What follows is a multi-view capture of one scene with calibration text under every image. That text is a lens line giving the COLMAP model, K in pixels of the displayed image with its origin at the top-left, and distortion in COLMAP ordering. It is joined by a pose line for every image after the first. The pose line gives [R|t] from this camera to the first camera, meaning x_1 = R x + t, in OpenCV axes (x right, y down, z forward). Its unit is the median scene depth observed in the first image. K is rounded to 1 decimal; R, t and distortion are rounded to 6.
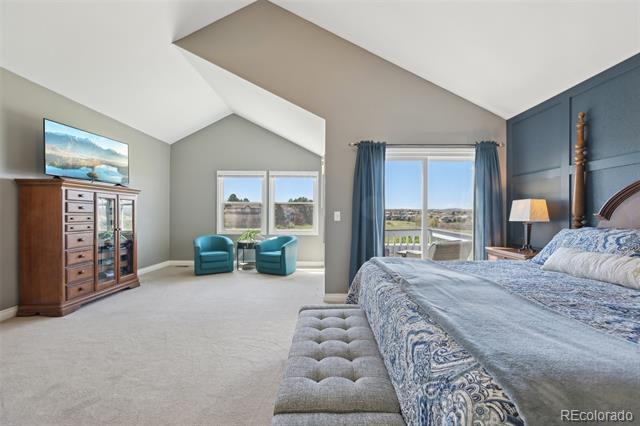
lens RADIAL K [[255.1, 0, 323.7], [0, 255.1, 215.8], [0, 0, 1]] dist [-0.001398, -0.000324]
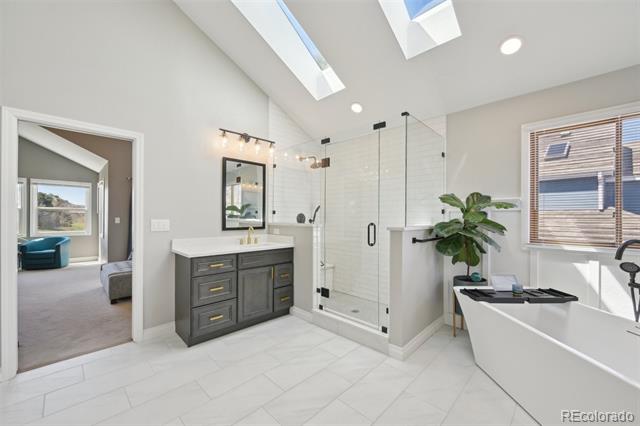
lens RADIAL K [[255.1, 0, 321.9], [0, 255.1, 216.4], [0, 0, 1]] dist [-0.001398, -0.000324]
pose [[0.703575, -0.001841, 0.710618, -0.133806], [-0.000677, 0.999994, 0.003261, -0.022693], [-0.710620, -0.002775, 0.703570, -0.773855]]
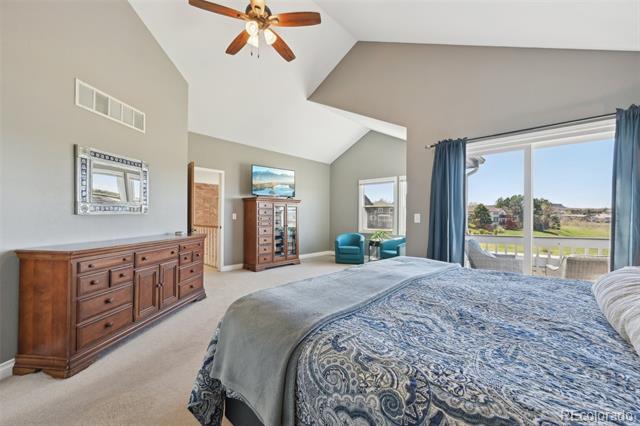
lens RADIAL K [[255.1, 0, 320.1], [0, 255.1, 214.4], [0, 0, 1]] dist [-0.001398, -0.000324]
pose [[0.727919, -0.003269, -0.685656, 0.335956], [-0.005835, 0.999923, -0.010961, -0.000518], [0.685639, 0.011979, 0.727843, -0.010735]]
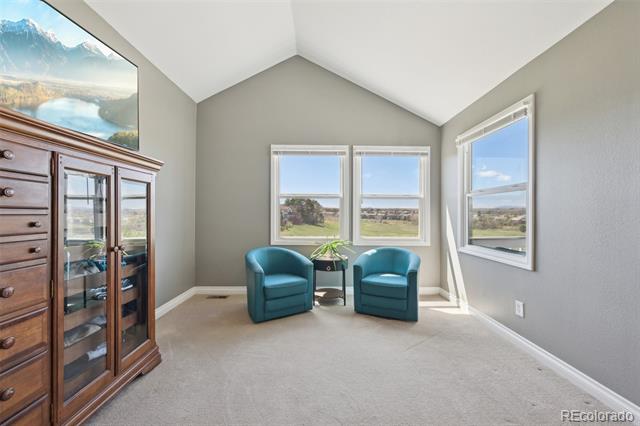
lens RADIAL K [[255.1, 0, 323.2], [0, 255.1, 213.2], [0, 0, 1]] dist [-0.001398, -0.000324]
pose [[0.999832, -0.000332, 0.018315, -0.362795], [0.000462, 0.999975, -0.007110, -0.000979], [-0.018313, 0.007117, 0.999807, 0.437867]]
